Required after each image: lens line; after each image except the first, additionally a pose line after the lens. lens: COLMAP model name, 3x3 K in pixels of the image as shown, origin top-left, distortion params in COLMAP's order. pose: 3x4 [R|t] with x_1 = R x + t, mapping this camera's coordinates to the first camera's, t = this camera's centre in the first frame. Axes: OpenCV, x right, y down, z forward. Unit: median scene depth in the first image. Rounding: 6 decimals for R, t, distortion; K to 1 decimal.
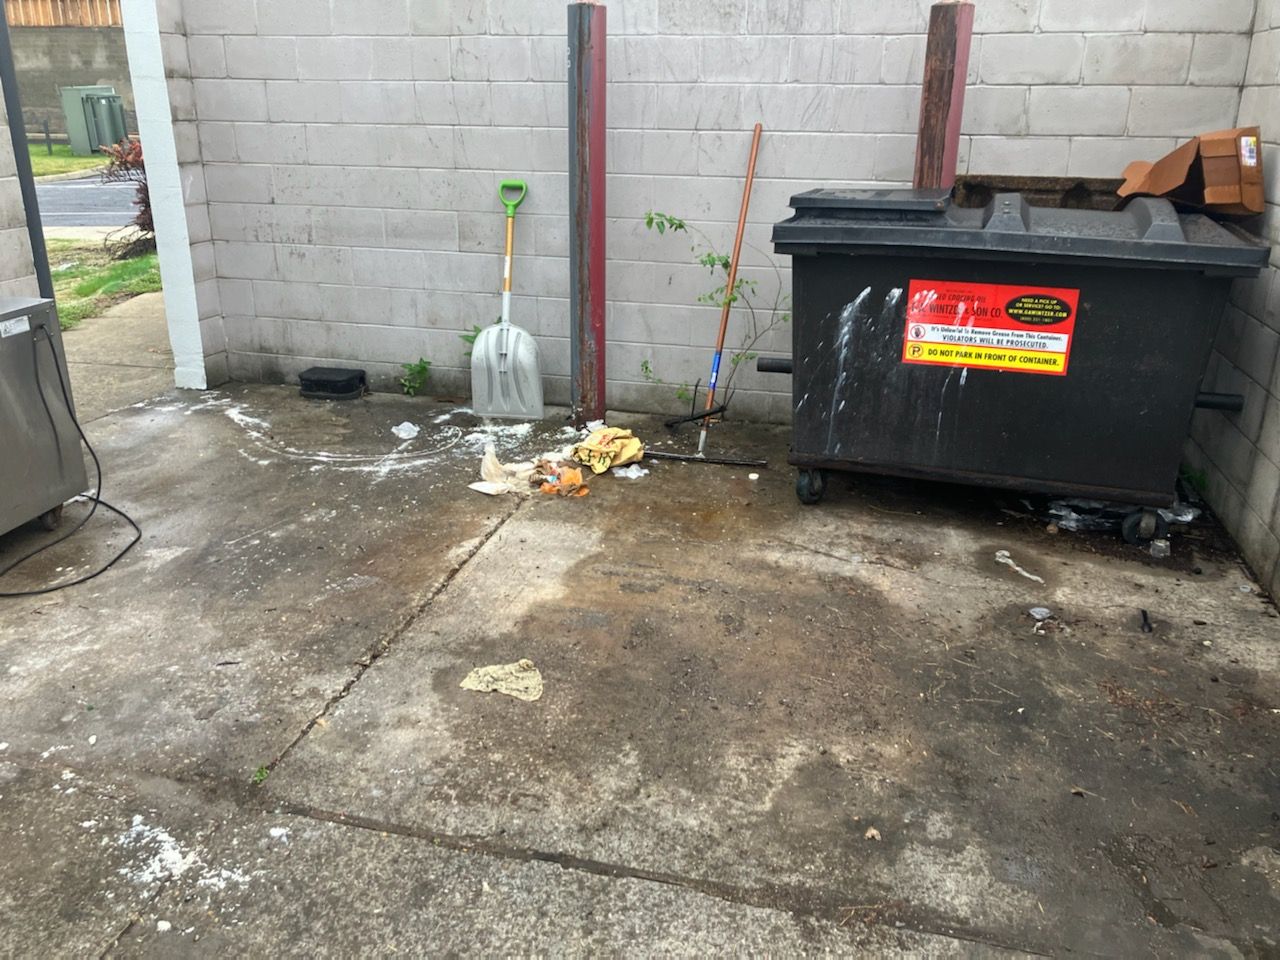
lens RADIAL K [[1018.2, 0, 640.0], [0, 1018.2, 480.0], [0, 0, 1]] dist [-0.001719, 0.000736]
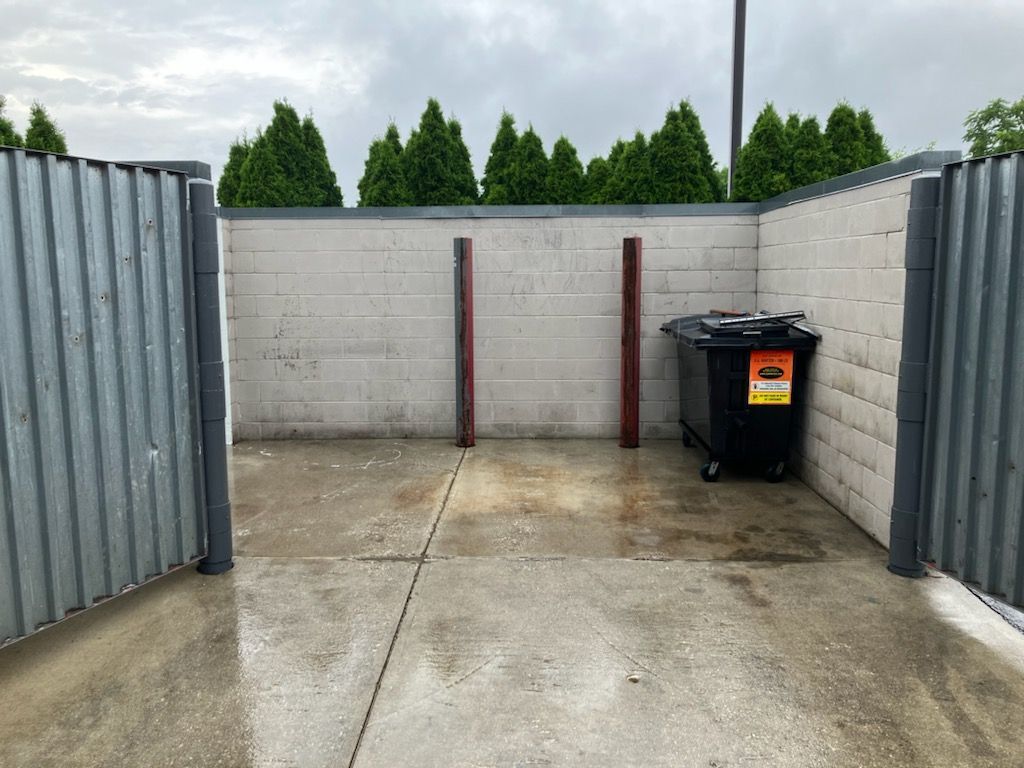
lens RADIAL K [[837.6, 0, 512.0], [0, 837.6, 384.0], [0, 0, 1]] dist [-0.002306, -0.000988]
pose [[0.977695, -0.044863, 0.205183, -0.300327], [0.088969, 0.973406, -0.211106, 0.183342], [-0.190255, 0.224652, 0.955685, -0.556025]]
